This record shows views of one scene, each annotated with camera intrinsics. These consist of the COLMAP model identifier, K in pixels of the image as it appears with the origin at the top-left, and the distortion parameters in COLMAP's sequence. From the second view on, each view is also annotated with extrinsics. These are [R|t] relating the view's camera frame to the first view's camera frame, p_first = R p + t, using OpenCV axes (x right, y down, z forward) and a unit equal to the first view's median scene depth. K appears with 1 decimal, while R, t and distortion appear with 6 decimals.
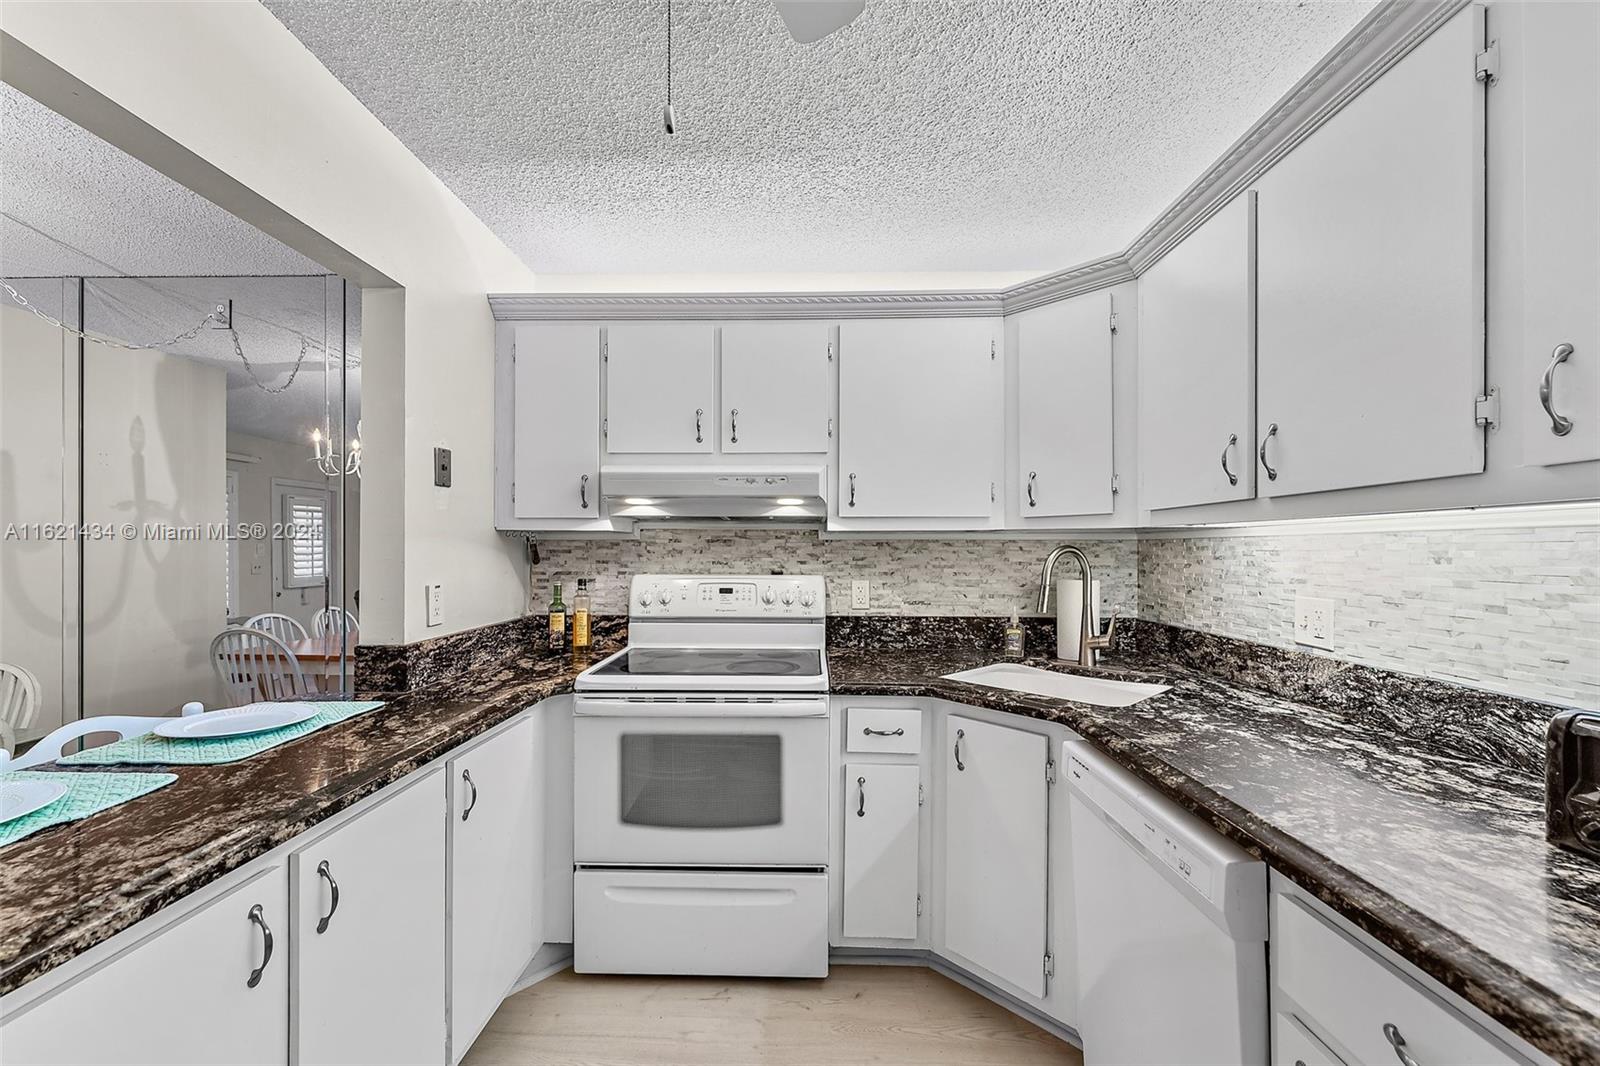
lens RADIAL K [[696.7, 0, 769.5], [0, 696.7, 545.8], [0, 0, 1]] dist [0.002176, -0.001687]
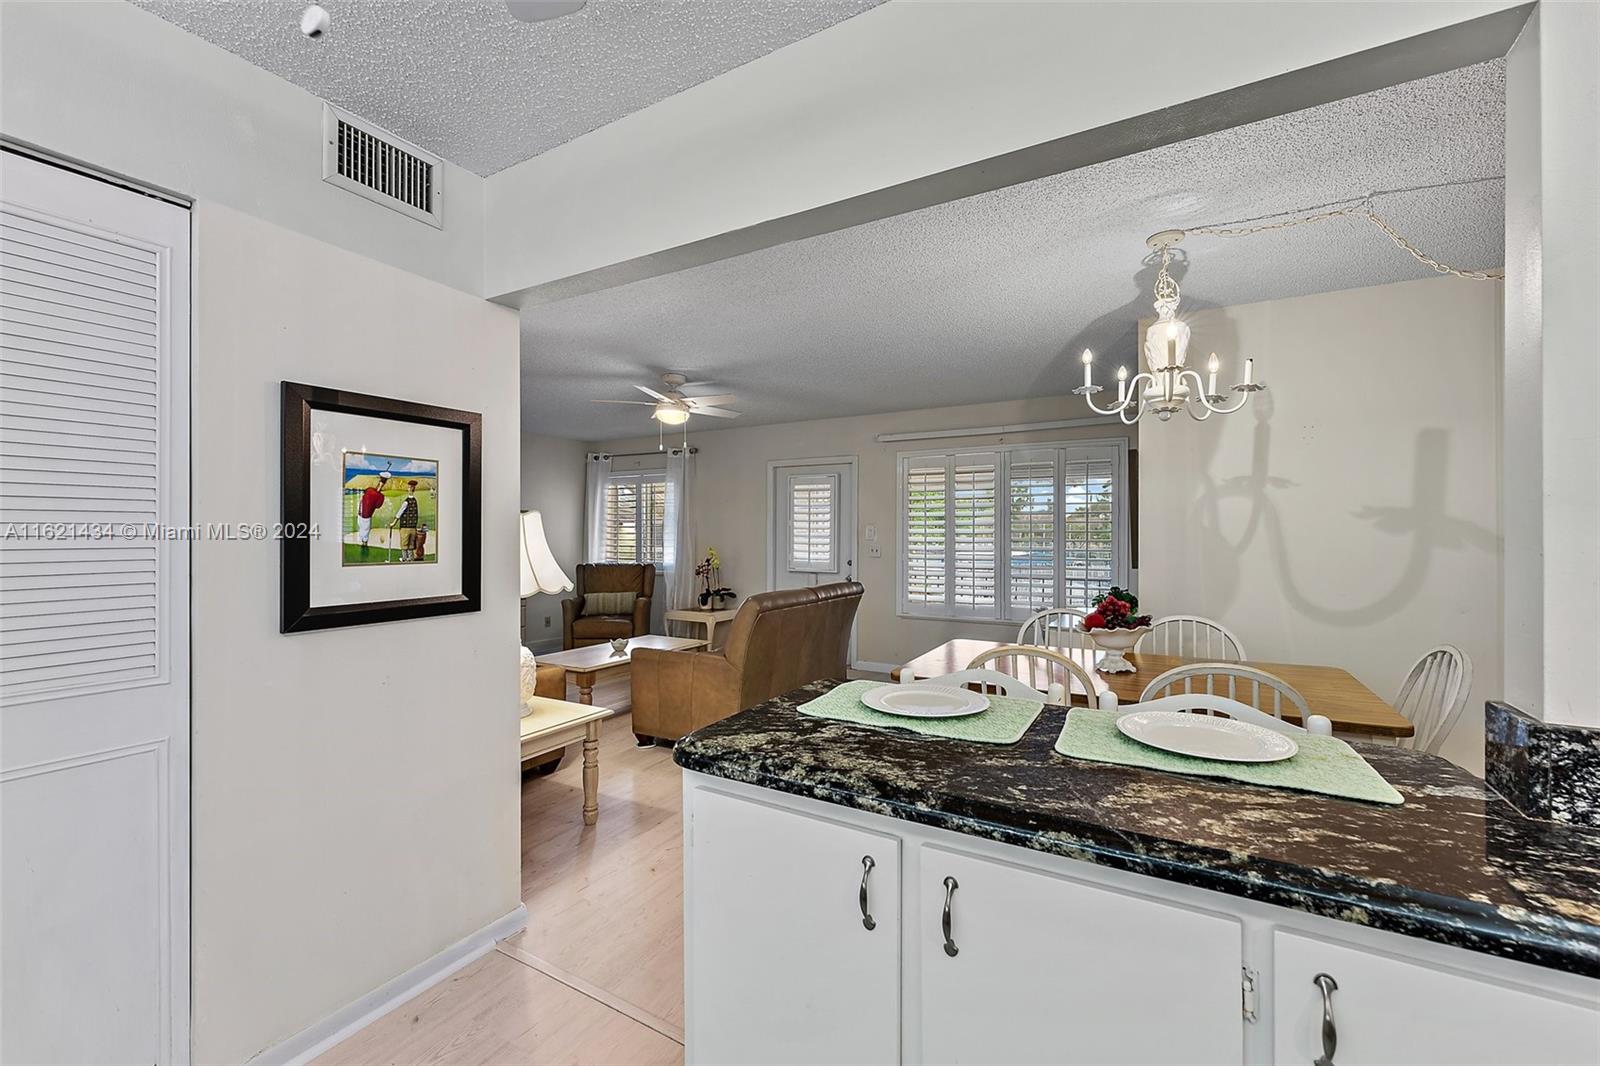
lens RADIAL K [[696.7, 0, 822.2], [0, 696.7, 525.8], [0, 0, 1]] dist [0.002176, -0.001687]
pose [[-0.464013, 0.001960, -0.885826, 0.131457], [0.012812, 0.999908, -0.004499, 0.001250], [0.885736, -0.013437, -0.463995, 0.728425]]
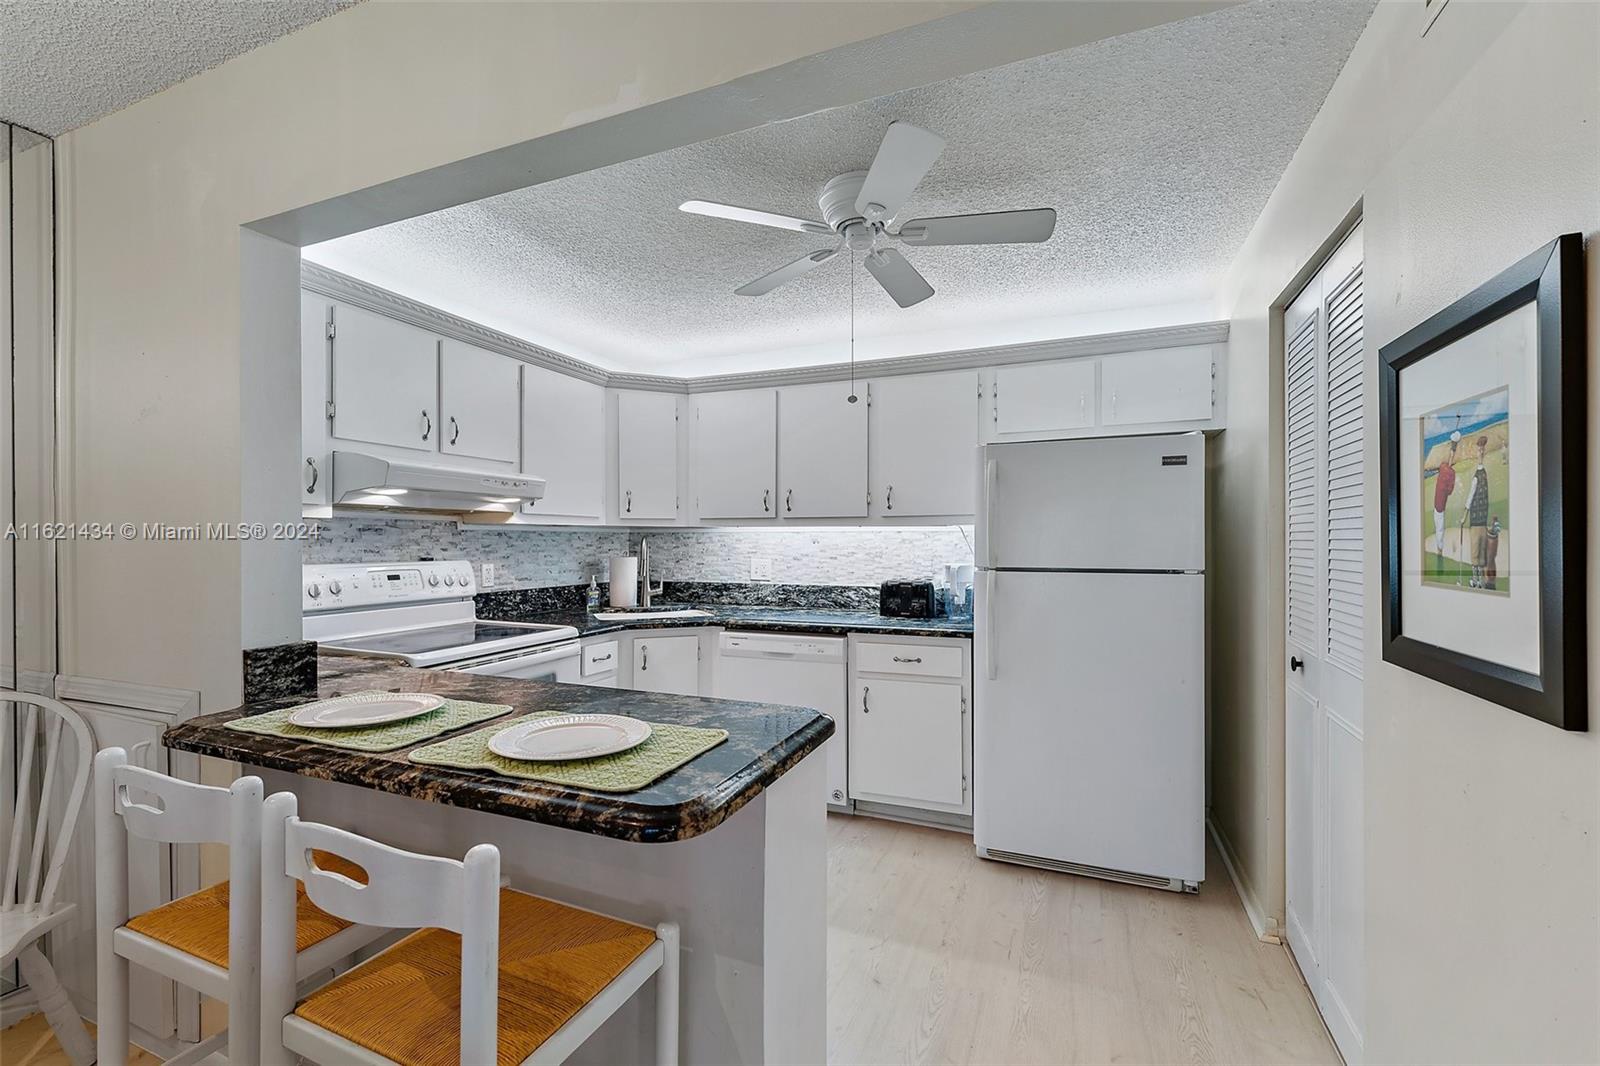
lens RADIAL K [[696.7, 0, 876.5], [0, 696.7, 537.1], [0, 0, 1]] dist [0.002176, -0.001687]
pose [[0.253307, 0.002763, 0.967382, -1.149378], [-0.004043, 0.999990, -0.001797, 0.003470], [-0.967378, -0.003456, 0.253315, 0.039142]]
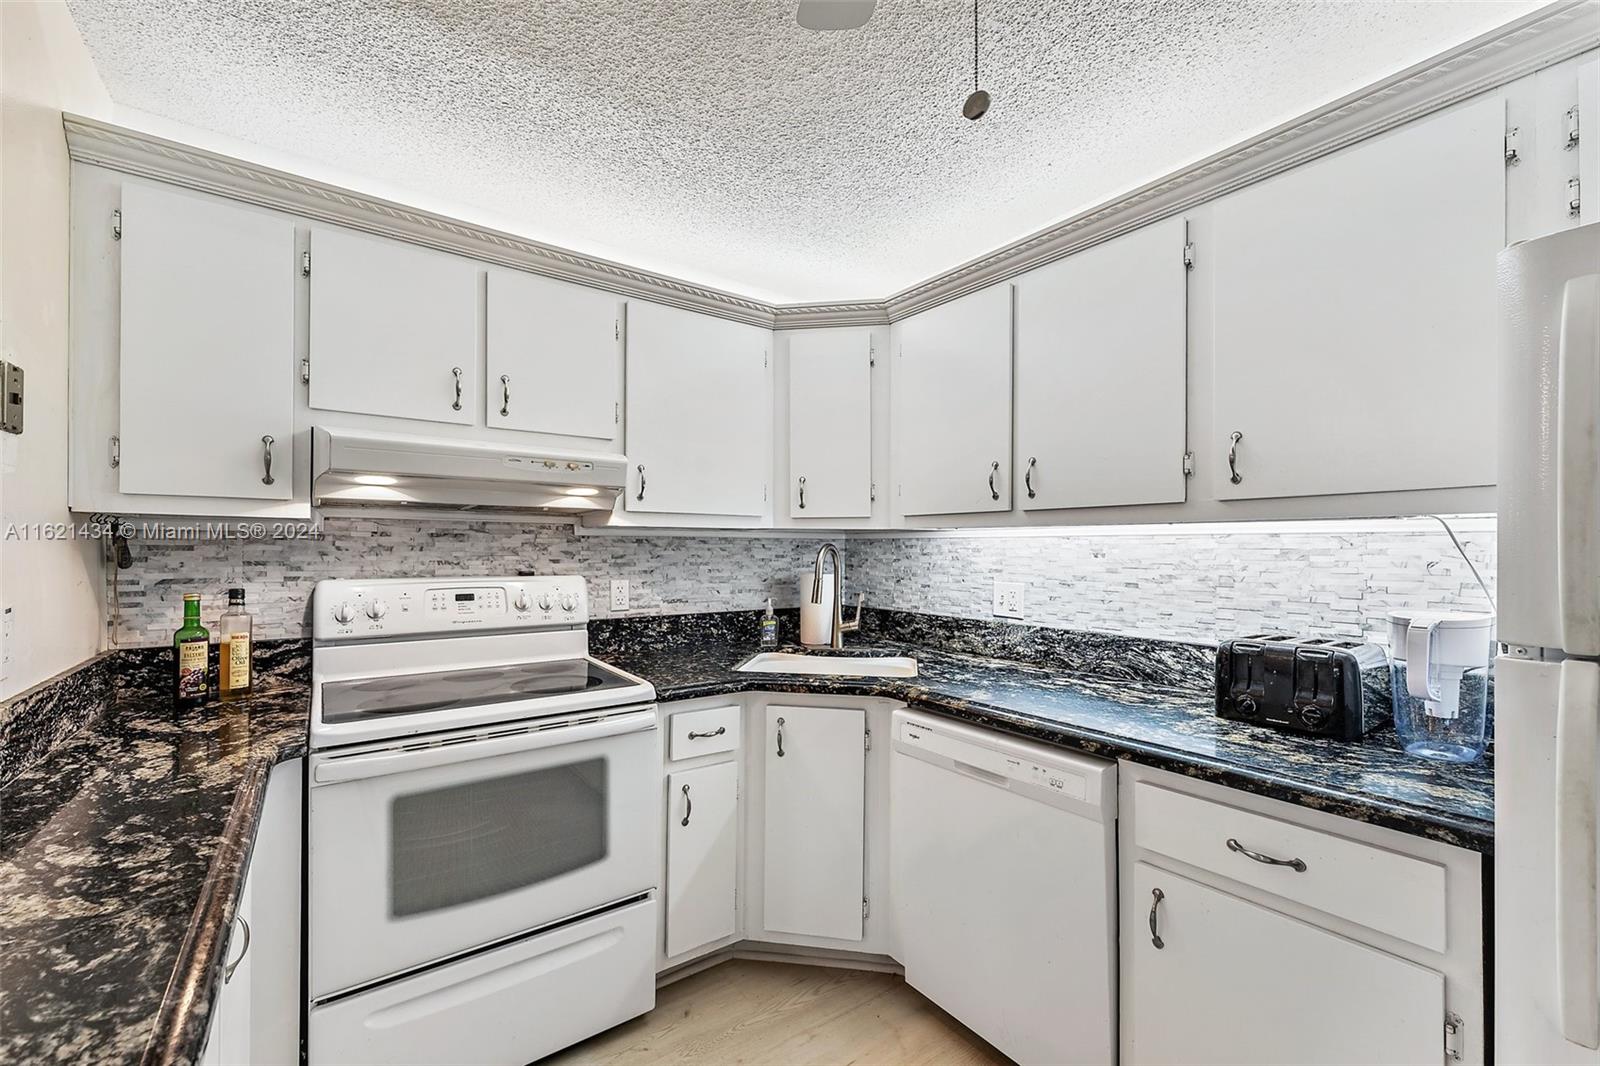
lens RADIAL K [[696.7, 0, 829.1], [0, 696.7, 545.2], [0, 0, 1]] dist [0.002176, -0.001687]
pose [[0.758238, 0.005030, 0.651958, -0.344833], [-0.006755, 0.999977, 0.000141, 0.001875], [-0.651943, -0.004511, 0.758255, 0.147911]]
